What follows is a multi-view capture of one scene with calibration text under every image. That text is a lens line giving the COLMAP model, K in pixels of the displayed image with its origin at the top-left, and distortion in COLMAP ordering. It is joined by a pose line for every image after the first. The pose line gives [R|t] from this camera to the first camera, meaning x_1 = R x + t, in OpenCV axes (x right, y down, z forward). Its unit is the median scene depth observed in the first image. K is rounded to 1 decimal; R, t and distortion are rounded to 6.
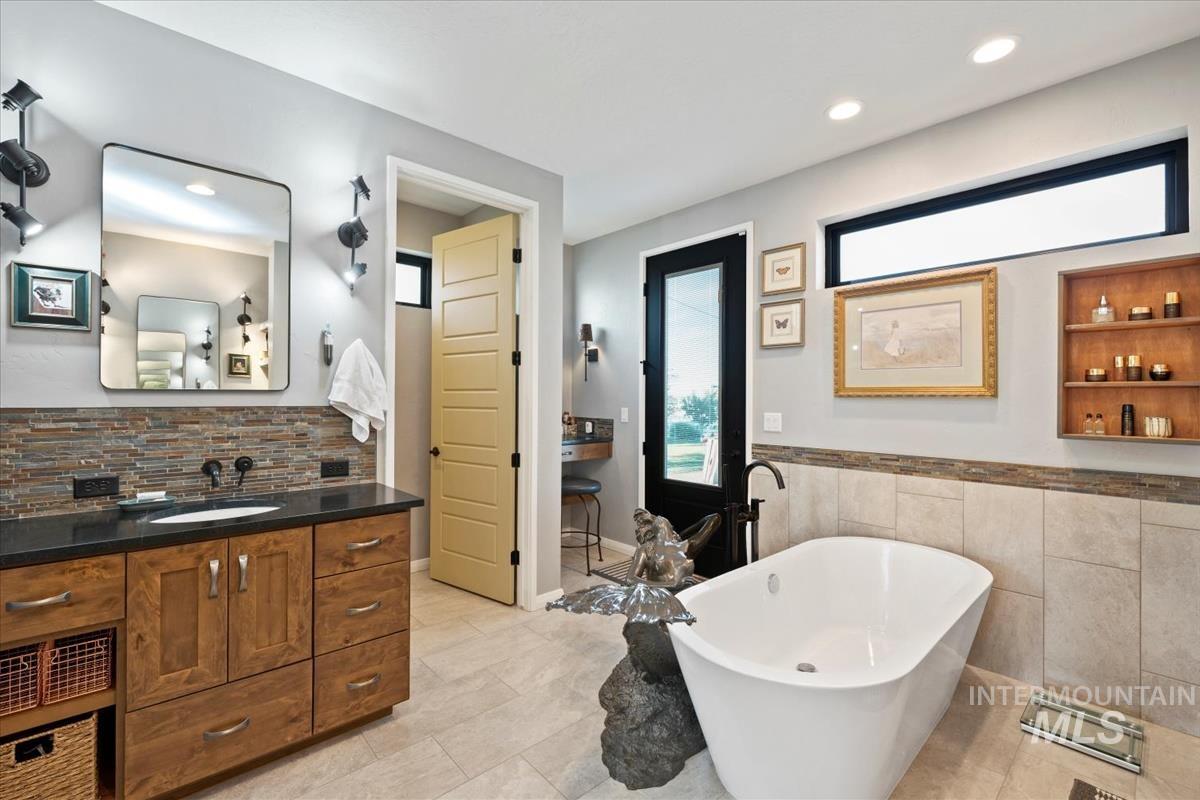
lens RADIAL K [[526.6, 0, 596.2], [0, 526.6, 393.5], [0, 0, 1]] dist [-0.001666, -0.001086]
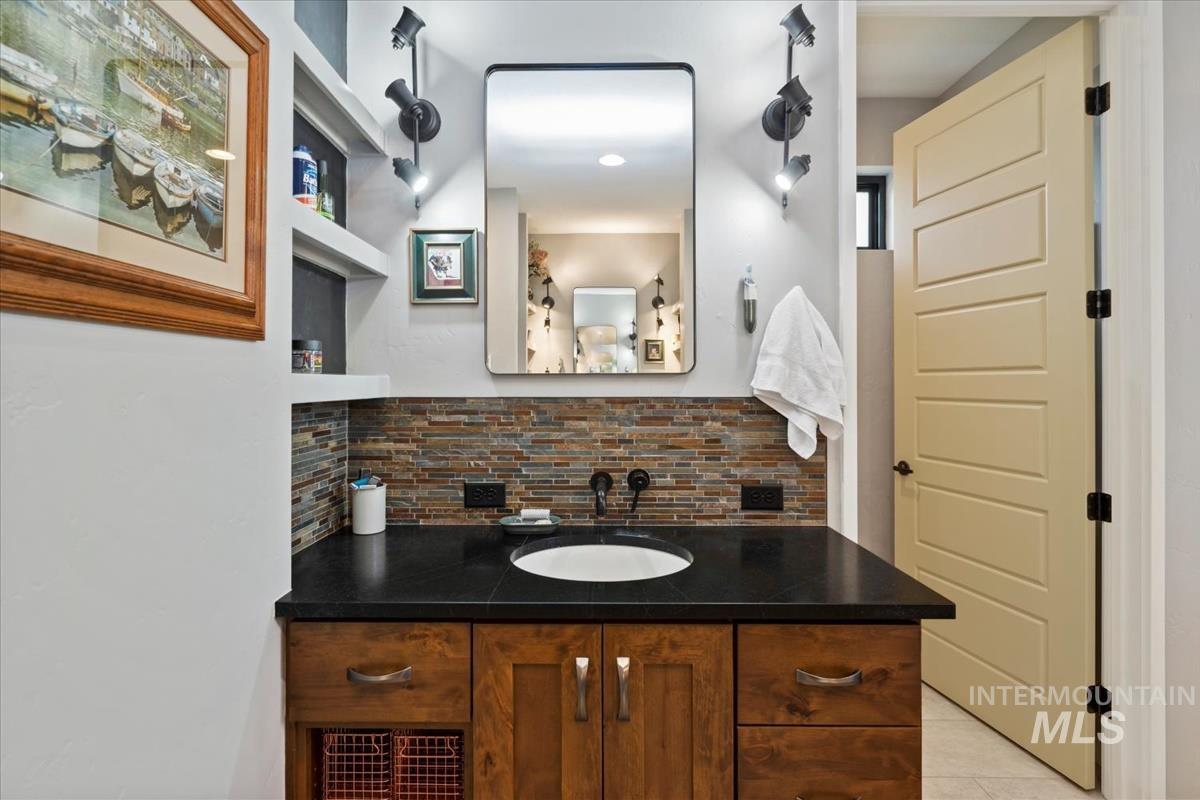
lens RADIAL K [[526.6, 0, 577.4], [0, 526.6, 379.0], [0, 0, 1]] dist [-0.001666, -0.001086]
pose [[0.722566, -0.010745, -0.691218, -0.260025], [0.009678, 0.999938, -0.005428, 0.003874], [0.691234, -0.002767, 0.722626, 0.467425]]
